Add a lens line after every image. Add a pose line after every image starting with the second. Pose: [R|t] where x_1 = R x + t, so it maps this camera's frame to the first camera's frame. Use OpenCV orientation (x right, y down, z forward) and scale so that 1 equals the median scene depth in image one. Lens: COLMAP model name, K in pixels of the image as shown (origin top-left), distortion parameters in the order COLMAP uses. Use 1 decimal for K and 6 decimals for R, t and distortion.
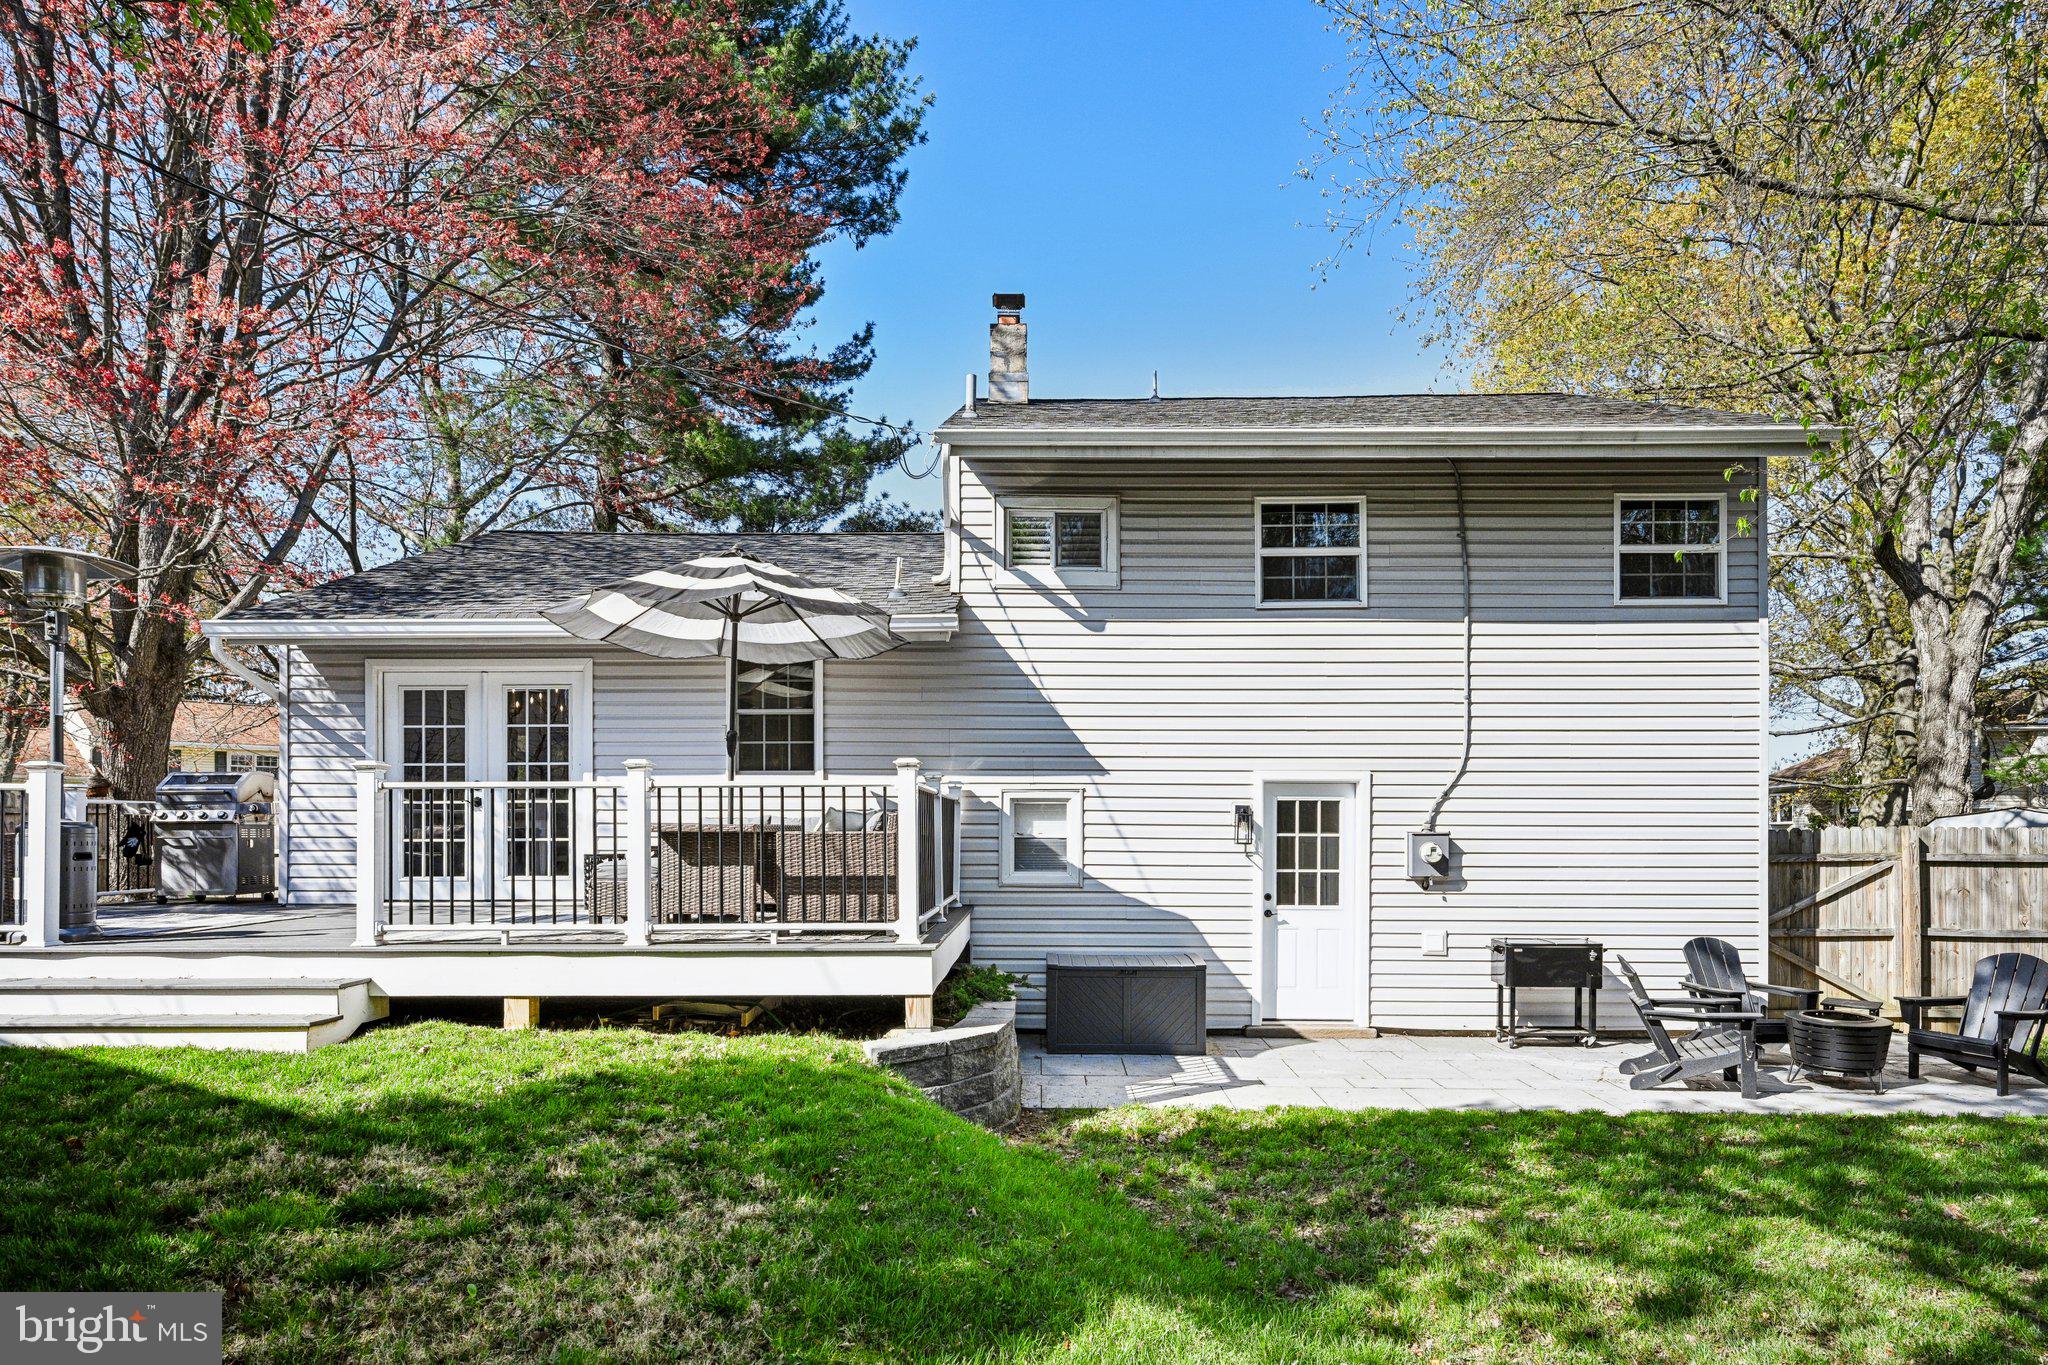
lens RADIAL K [[1146.1, 0, 985.5], [0, 1146.1, 820.9], [0, 0, 1]] dist [-0.004951, 0.001059]
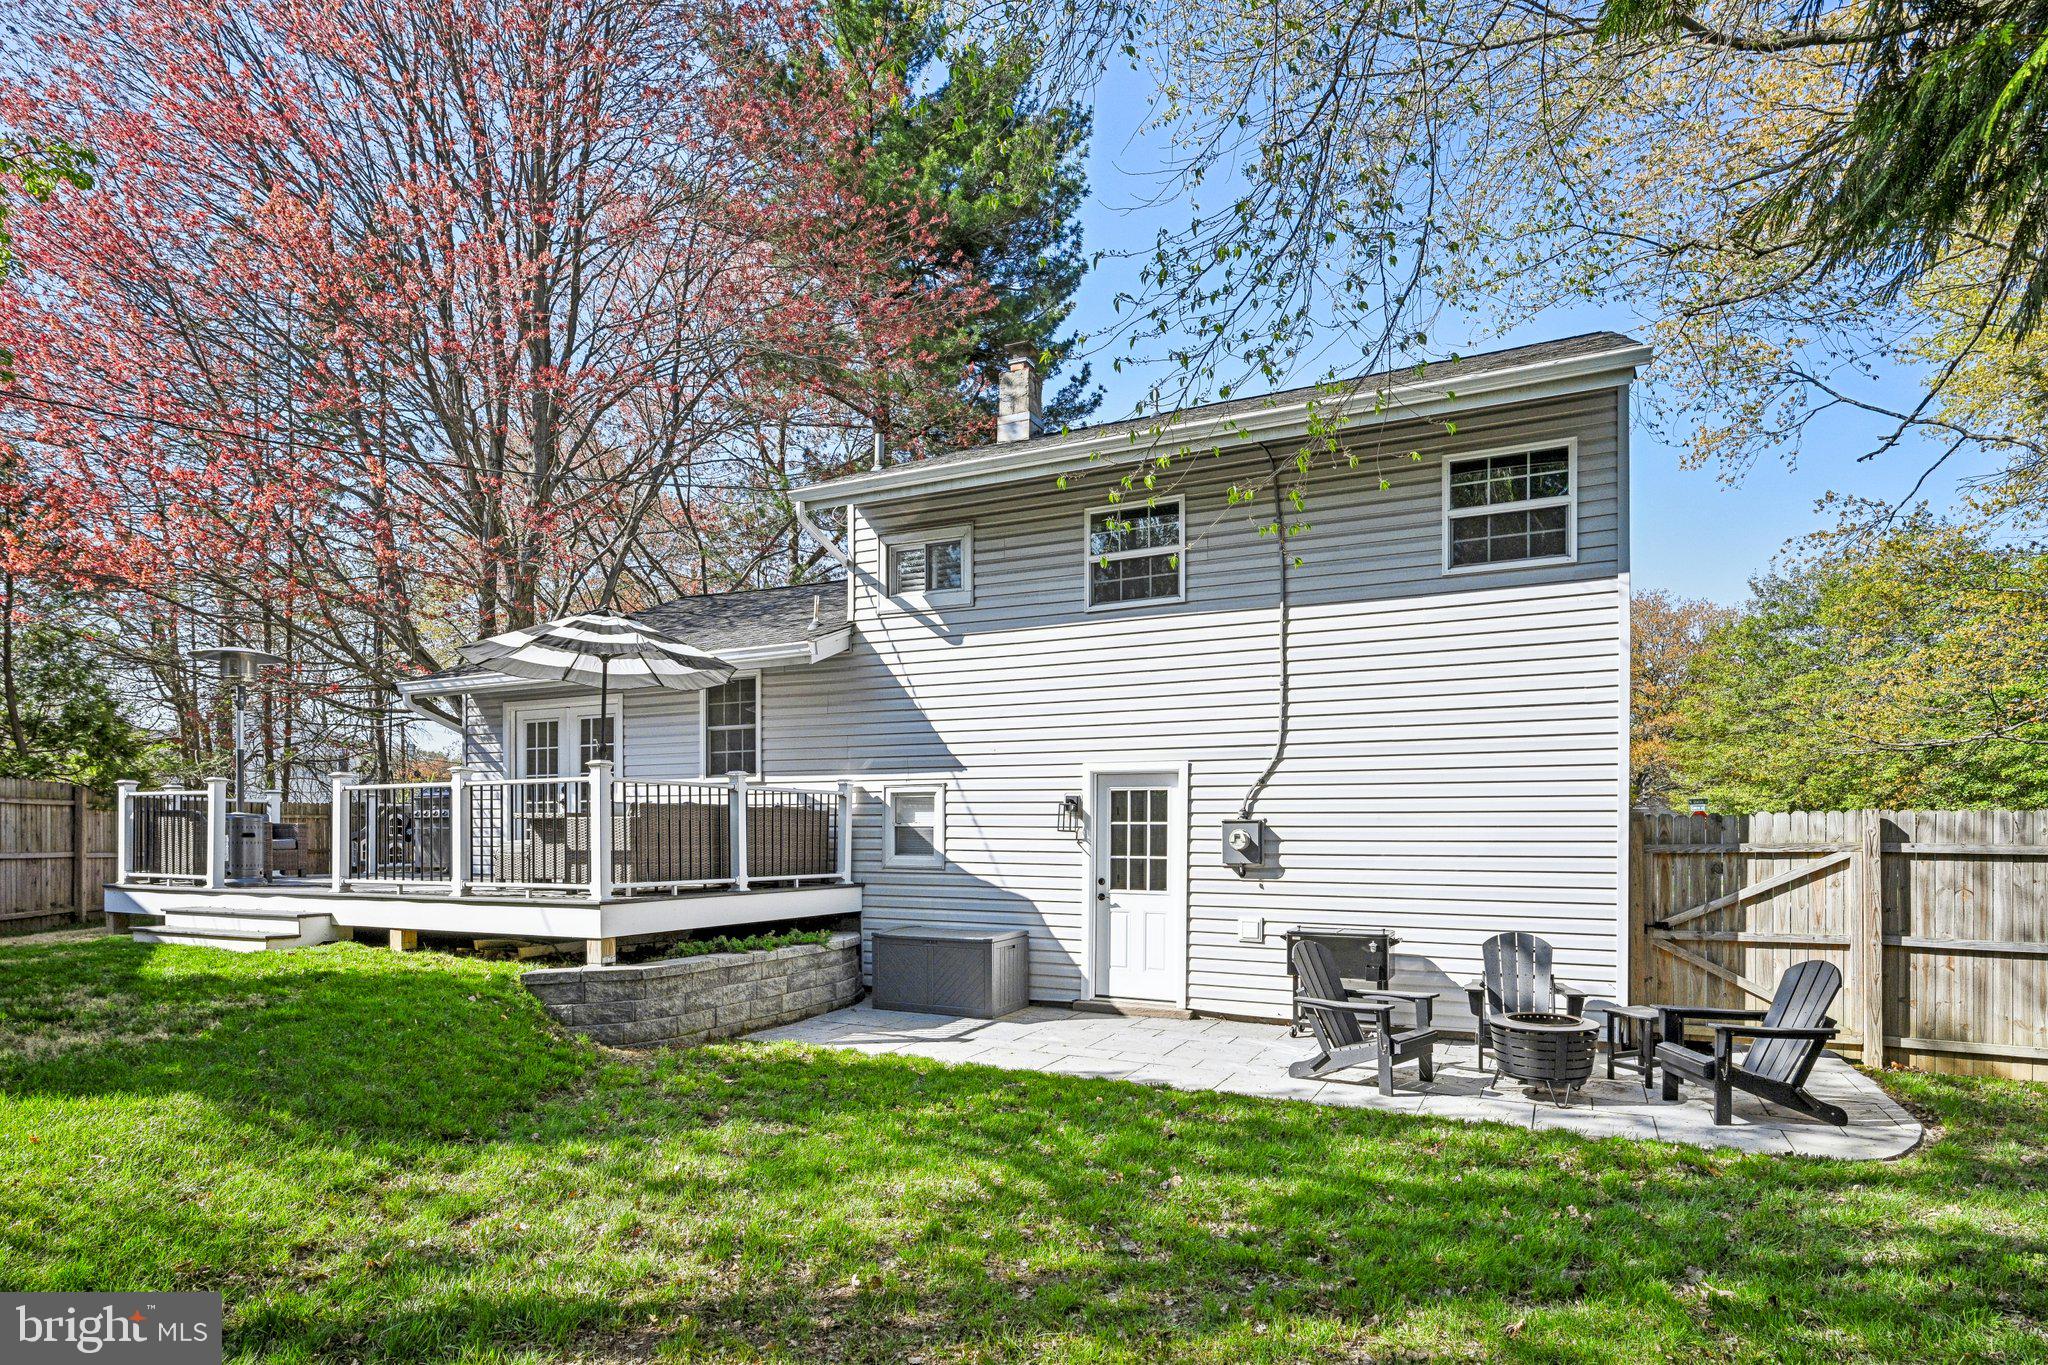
lens RADIAL K [[1086.9, 0, 960.1], [0, 1086.9, 829.3], [0, 0, 1]] dist [-0.001098, -0.000886]
pose [[0.901602, -0.001139, -0.432565, 0.572154], [0.002529, 0.999993, 0.002639, 0.015020], [0.432559, -0.003473, 0.901599, 0.029088]]
